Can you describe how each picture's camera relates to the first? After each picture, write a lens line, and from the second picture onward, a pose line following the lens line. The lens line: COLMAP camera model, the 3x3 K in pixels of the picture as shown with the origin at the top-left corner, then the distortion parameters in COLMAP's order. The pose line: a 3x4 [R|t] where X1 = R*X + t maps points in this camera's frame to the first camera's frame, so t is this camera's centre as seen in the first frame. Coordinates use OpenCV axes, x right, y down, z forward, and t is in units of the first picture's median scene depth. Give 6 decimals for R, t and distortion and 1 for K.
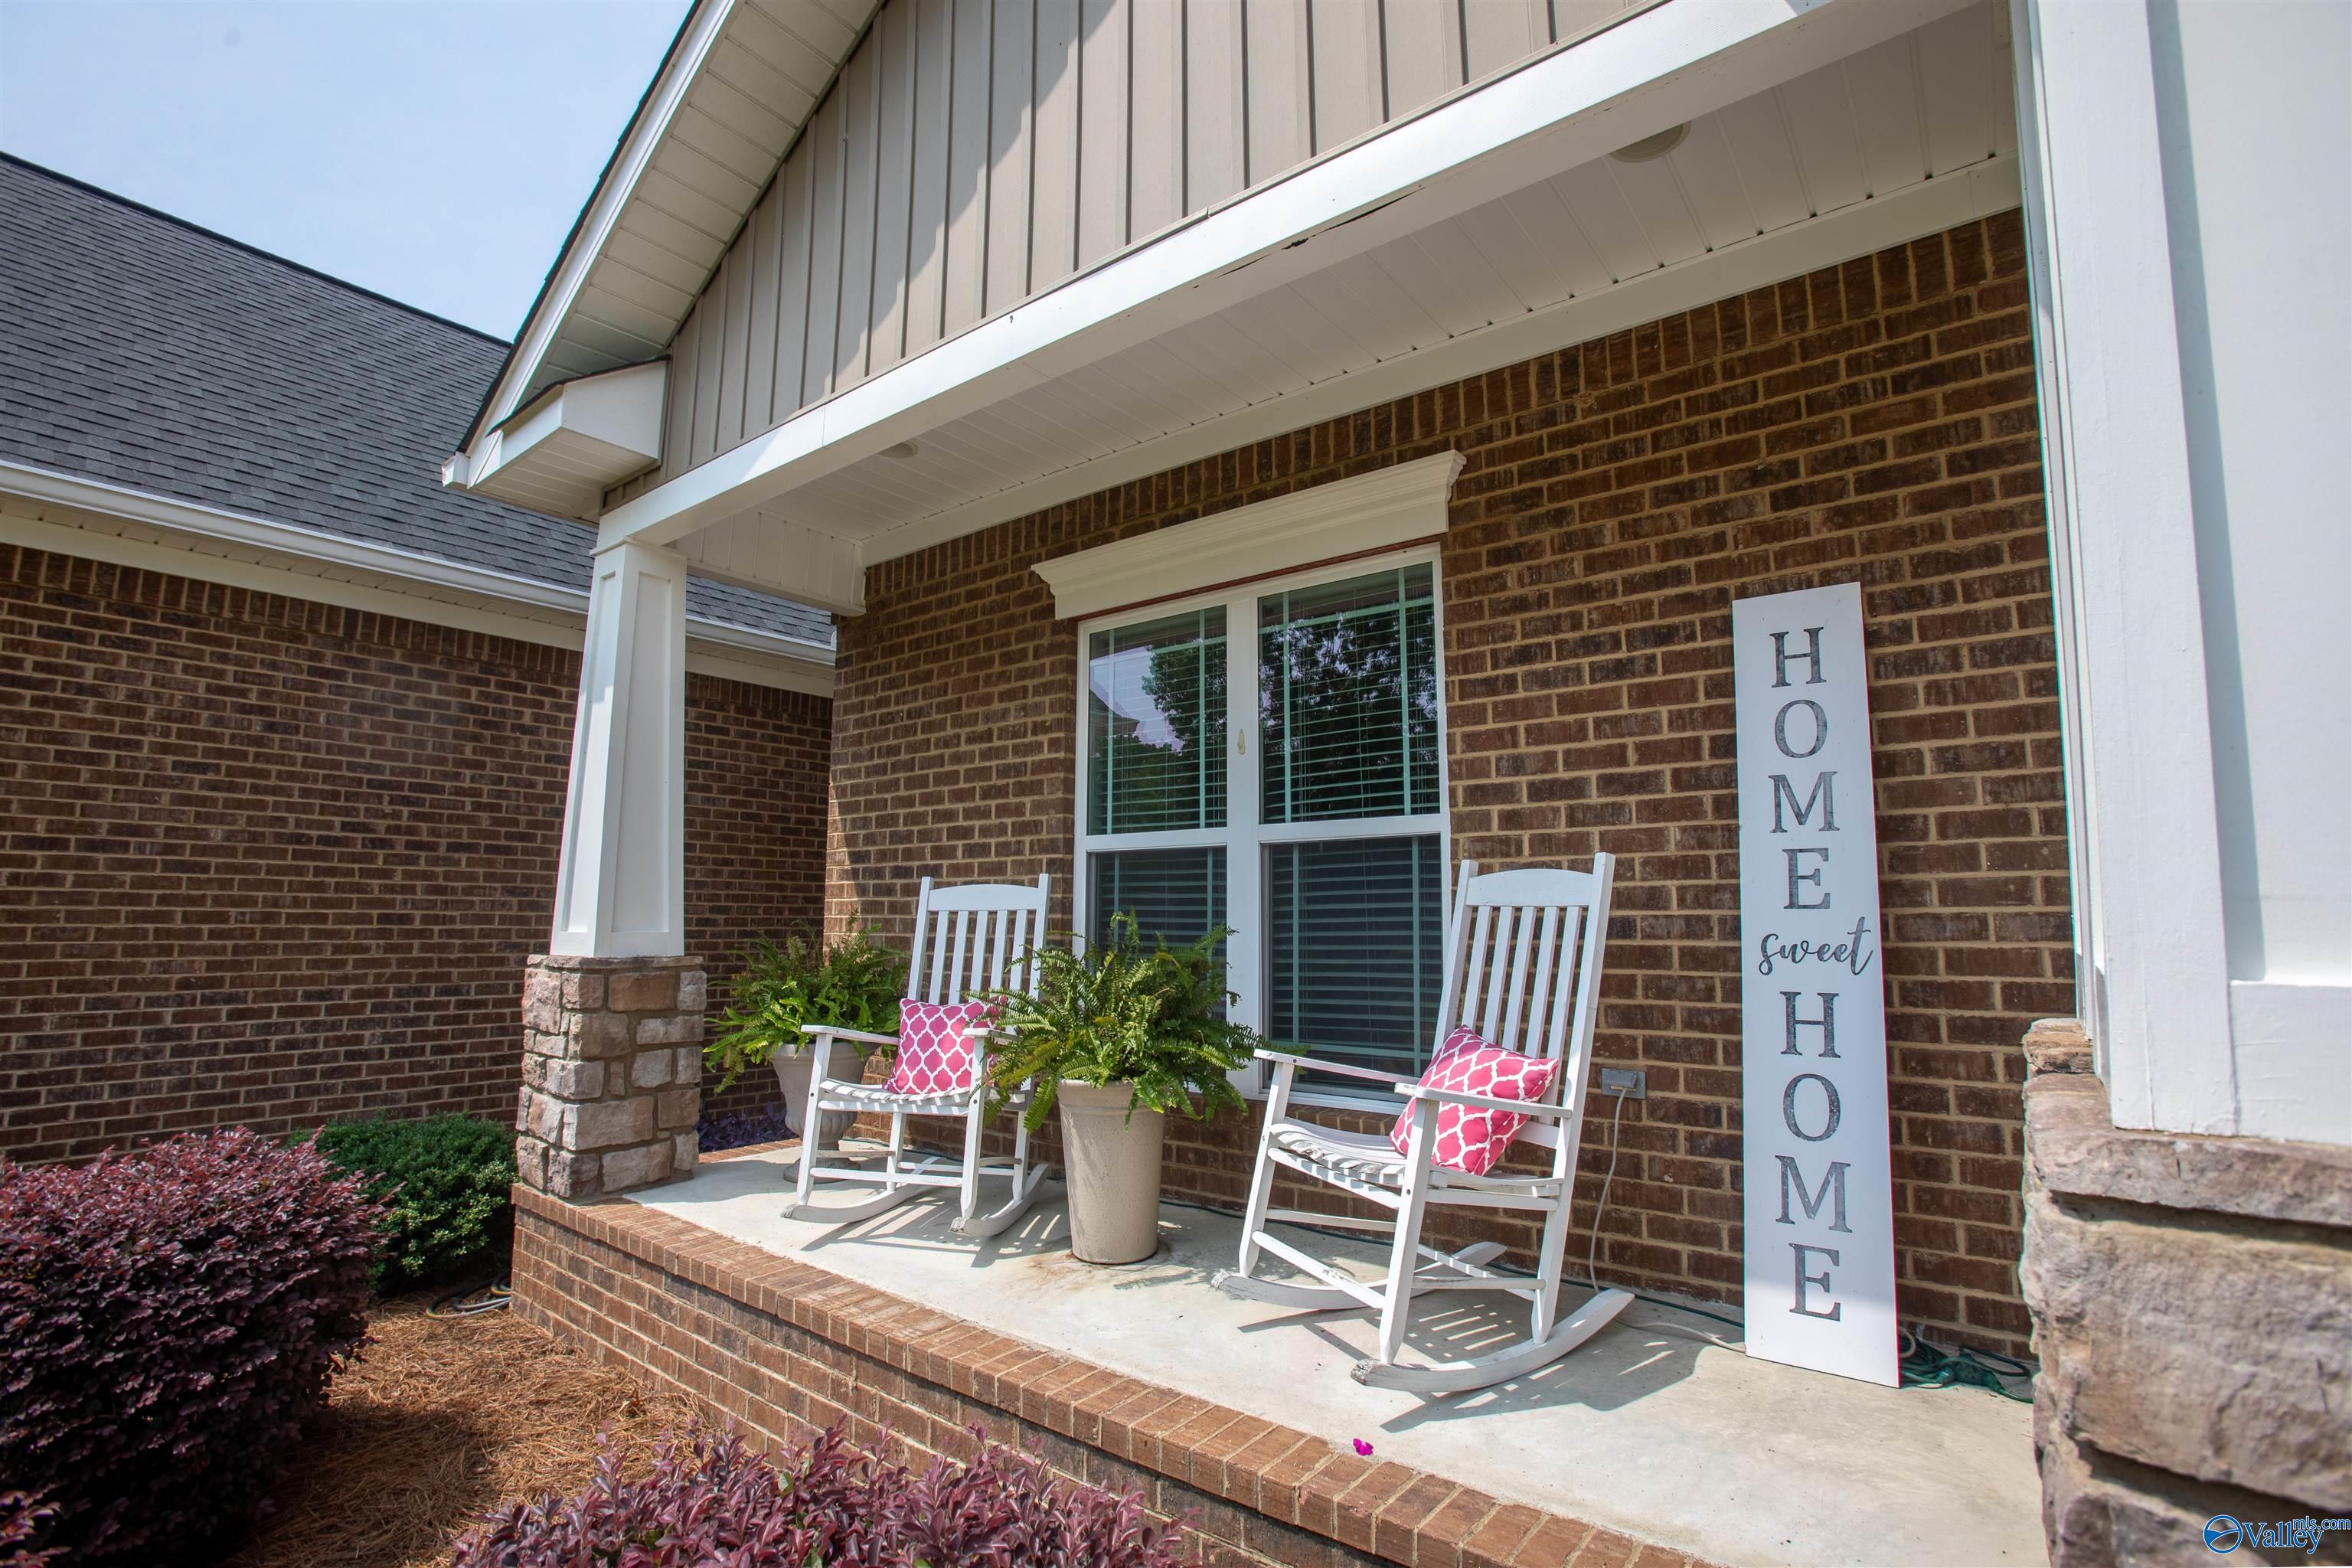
lens RADIAL K [[1084.1, 0, 1176.0], [0, 1084.1, 784.0], [0, 0, 1]] dist [-0.095922, 0.036887]
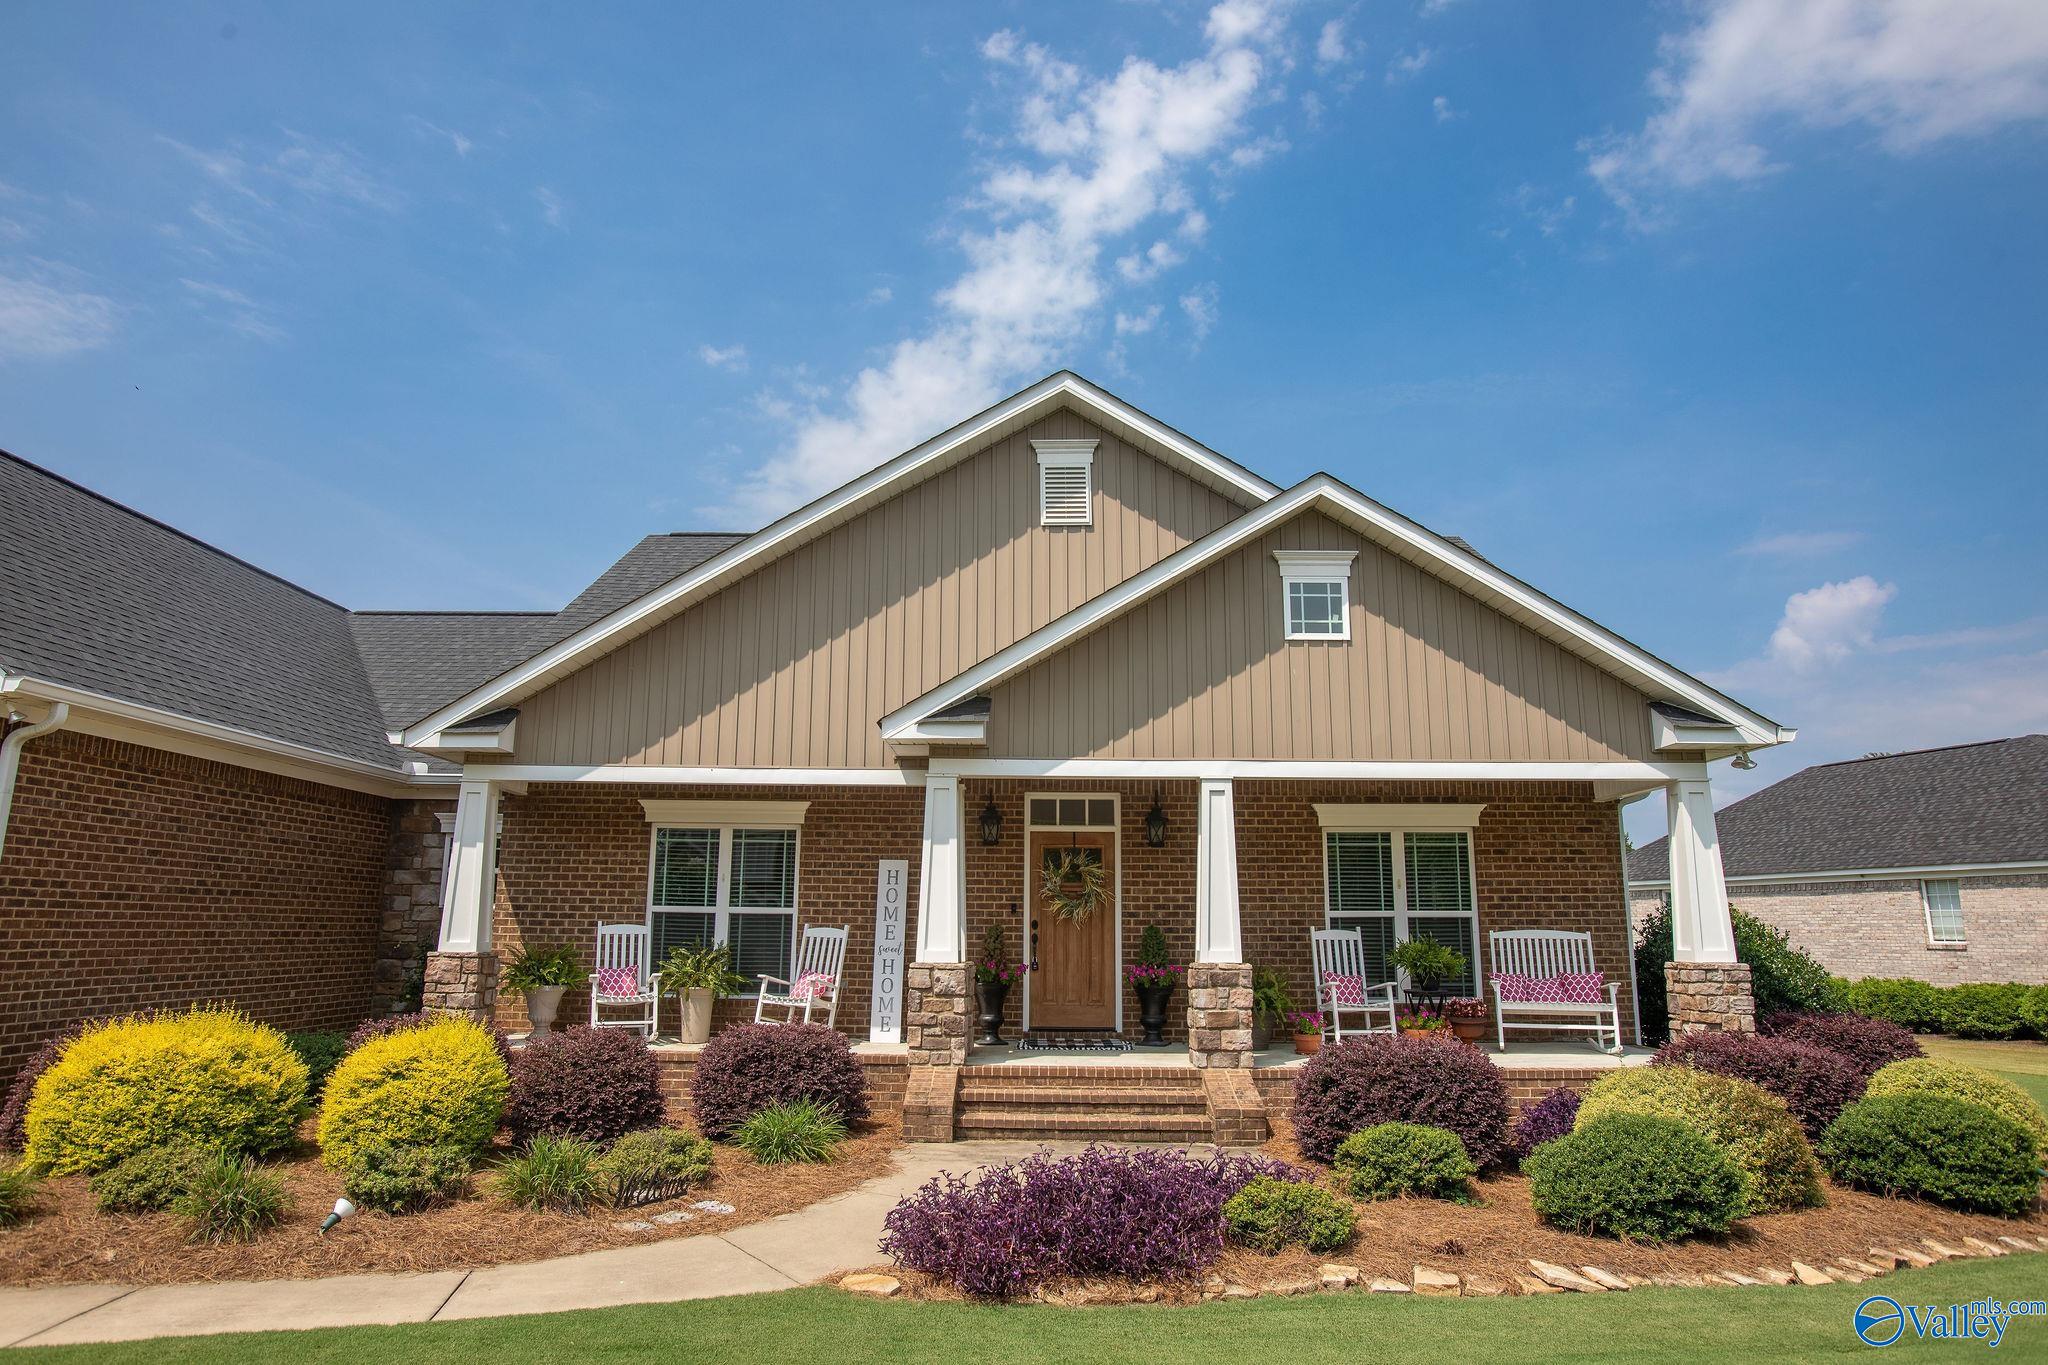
lens RADIAL K [[1349.7, 0, 1024.0], [0, 1349.7, 682.5], [0, 0, 1]] dist [-0.037823, 0.004412]
pose [[0.793793, 0.115278, 0.597163, -1.829788], [-0.086887, 0.993296, -0.076253, -0.426247], [-0.601950, 0.008643, 0.798487, -2.880989]]
